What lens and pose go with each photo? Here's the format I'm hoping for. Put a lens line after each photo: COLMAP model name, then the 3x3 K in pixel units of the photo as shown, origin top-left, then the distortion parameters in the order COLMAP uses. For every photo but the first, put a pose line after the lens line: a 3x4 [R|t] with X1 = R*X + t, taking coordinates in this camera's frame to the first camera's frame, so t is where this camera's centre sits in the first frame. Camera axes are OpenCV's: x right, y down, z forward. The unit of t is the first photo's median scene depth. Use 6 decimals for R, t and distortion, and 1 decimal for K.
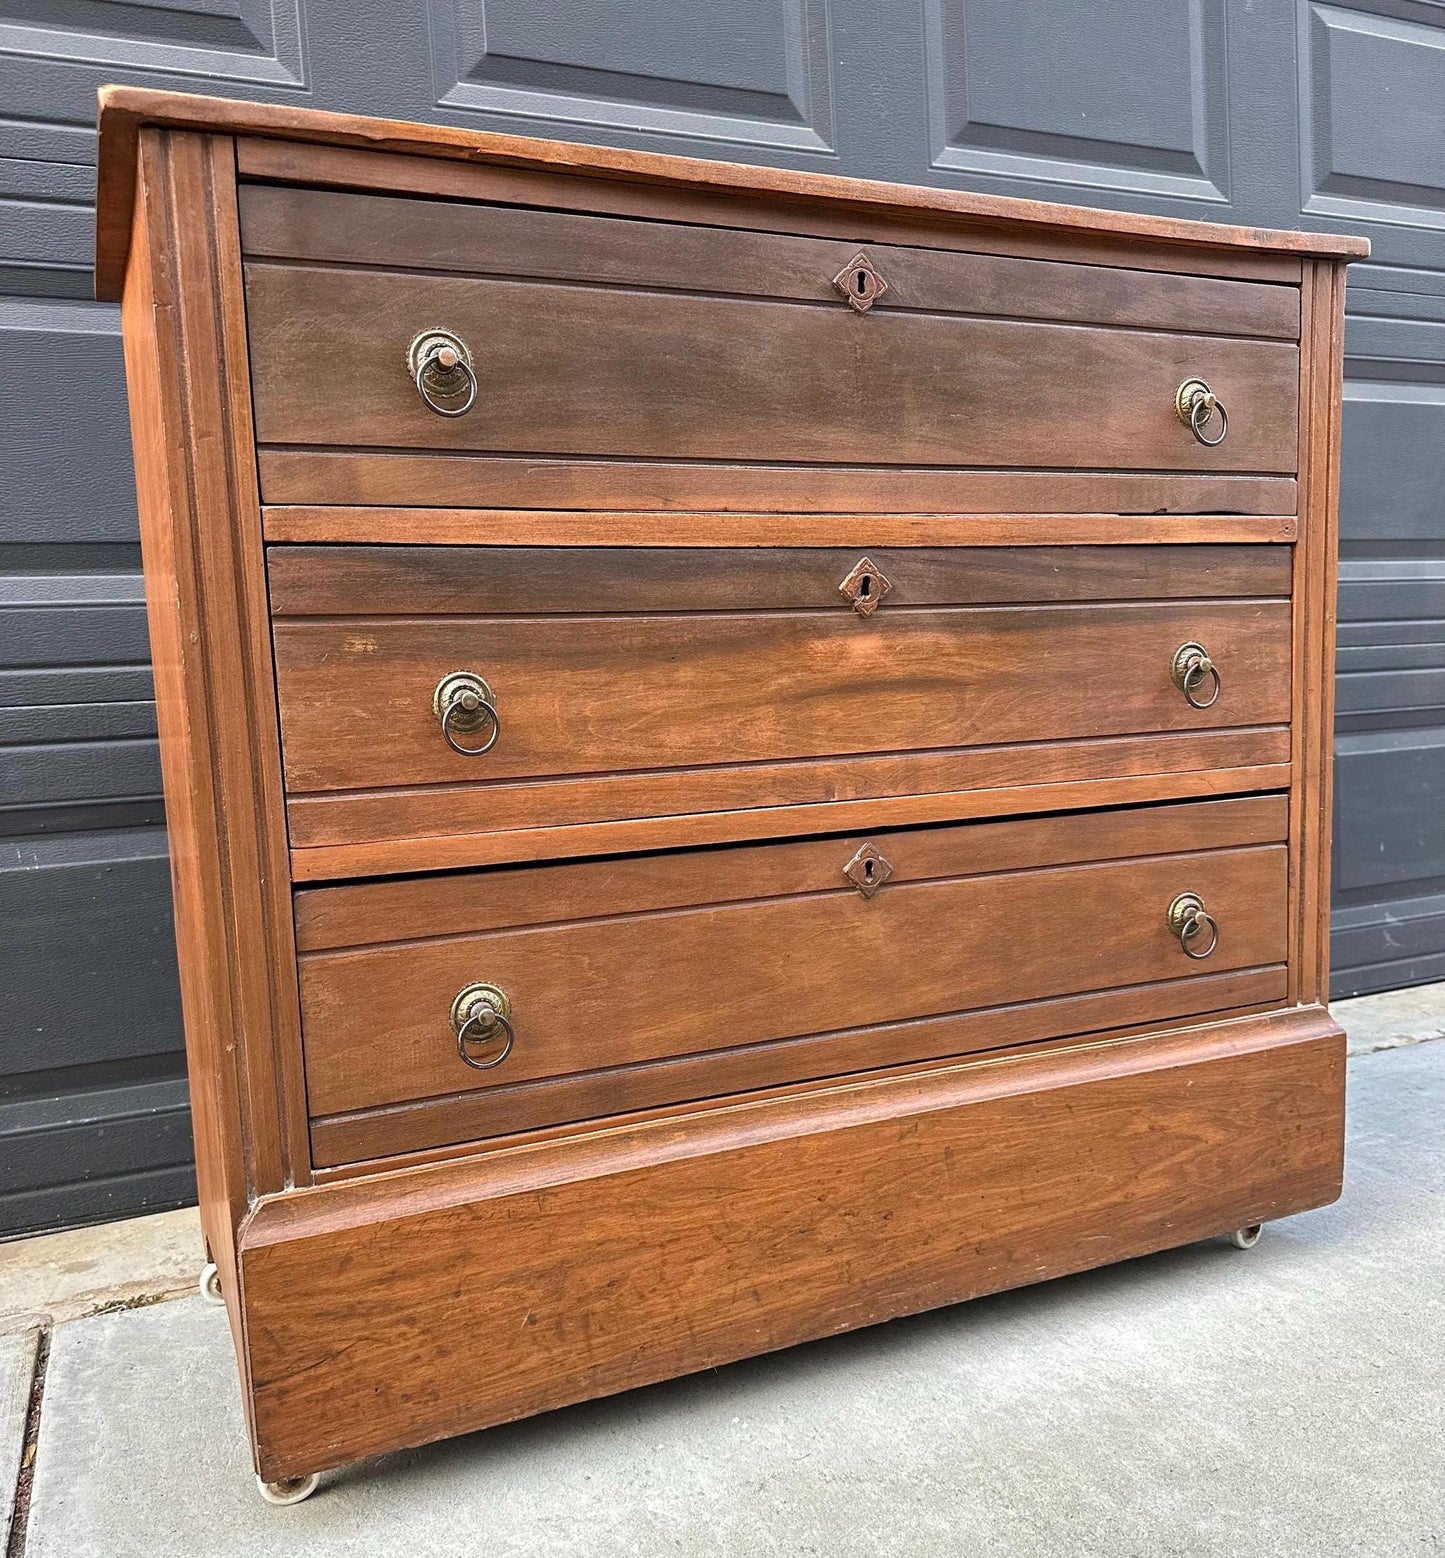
lens RADIAL K [[1355.3, 0, 720.4], [0, 1355.3, 835.1], [0, 0, 1]] dist [0.197432, -0.457199]
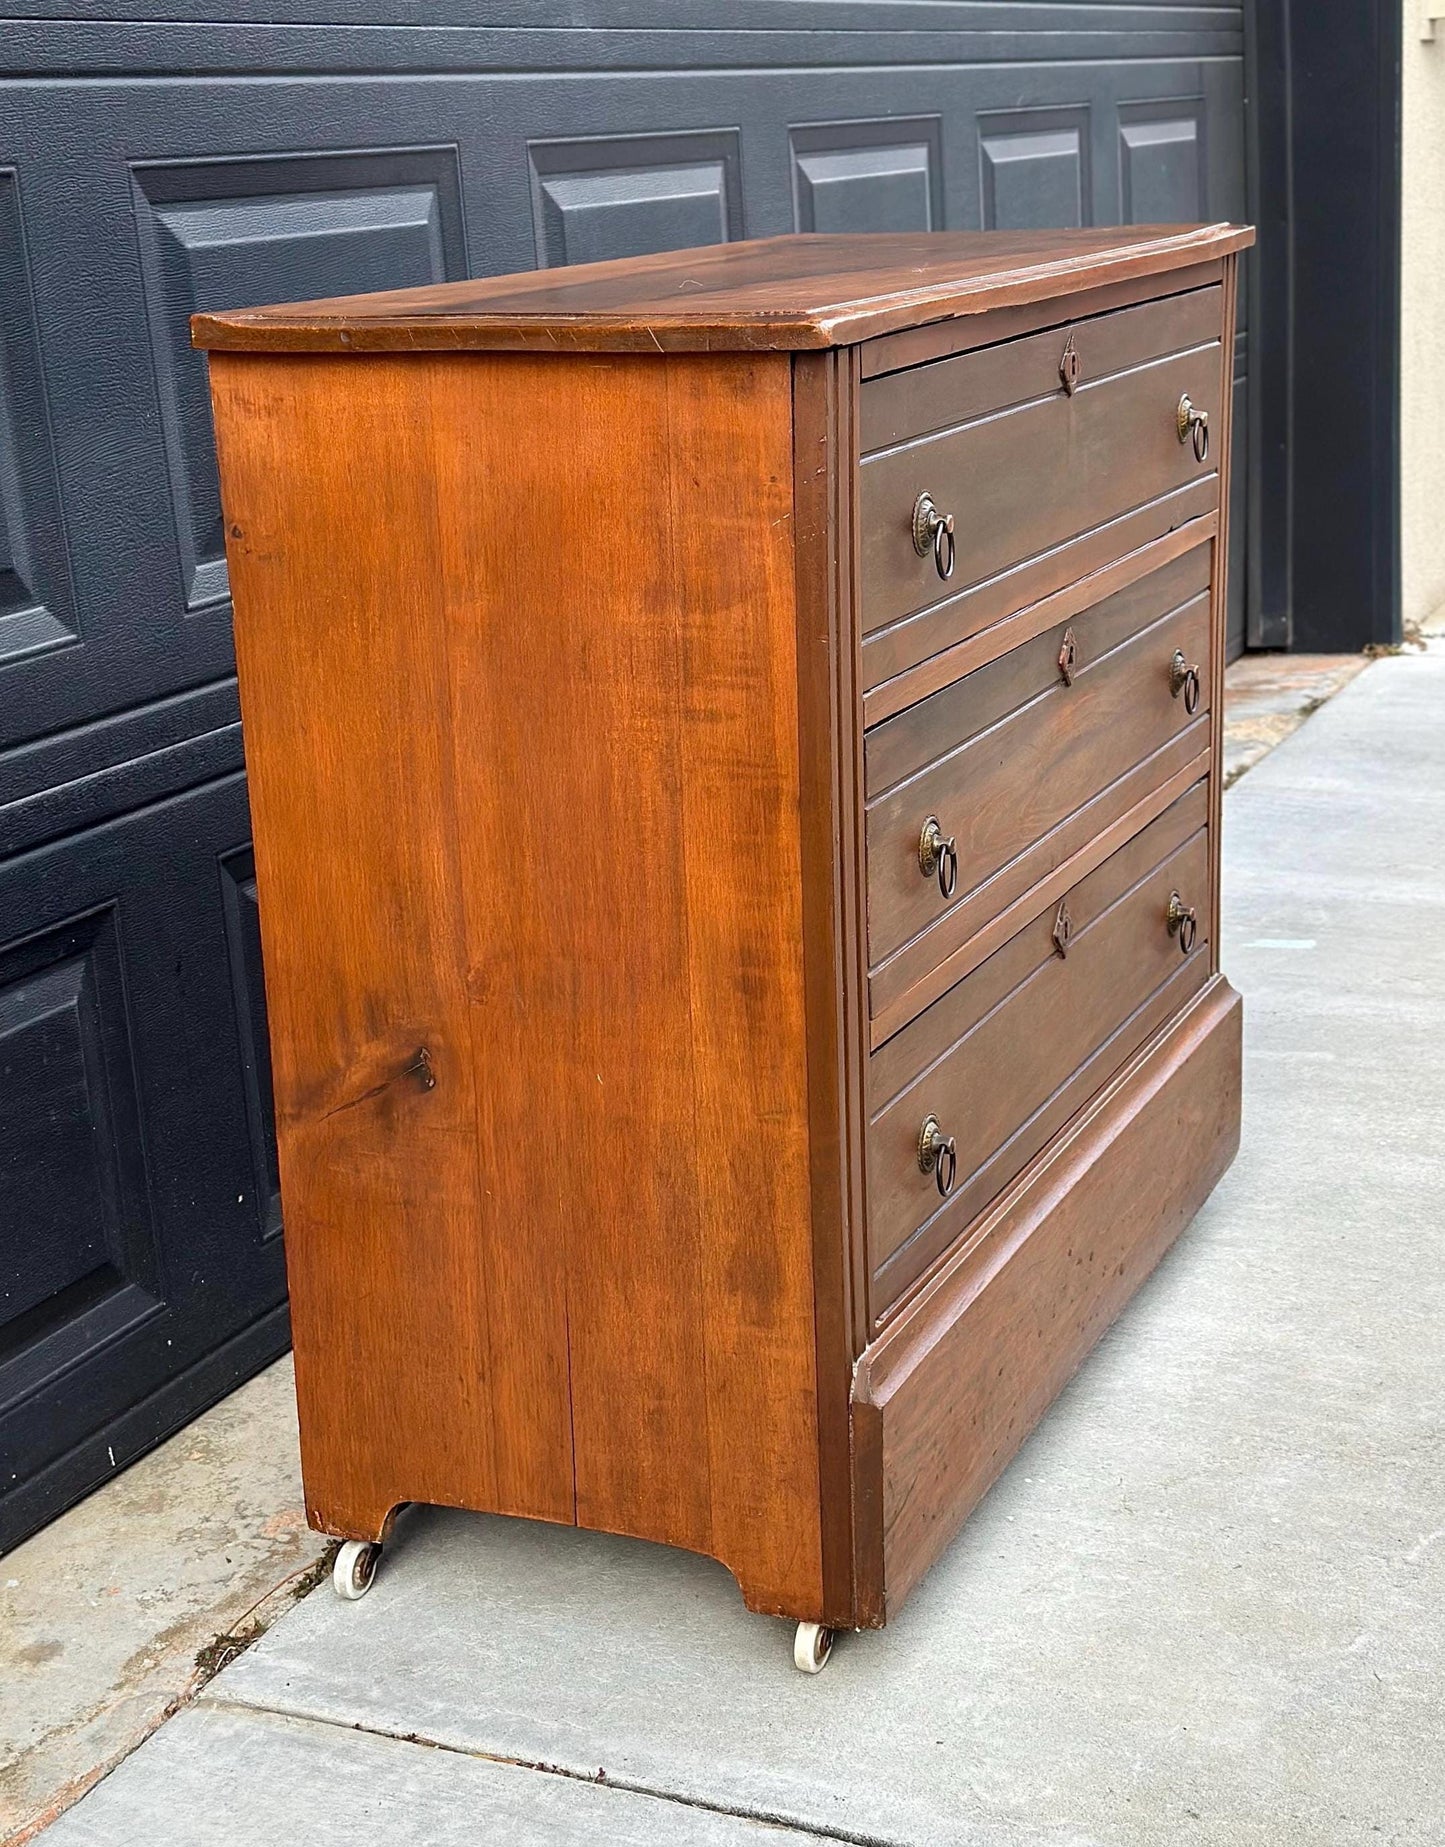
lens RADIAL K [[2889.9, 0, 718.2], [0, 2889.9, 956.8], [0, 0, 1]] dist [0.146586, -0.086056]
pose [[0.746859, -0.177375, 0.640890, -1.462387], [0.093576, 0.982213, 0.162792, -0.328413], [-0.658365, -0.061611, 0.750173, -0.438183]]
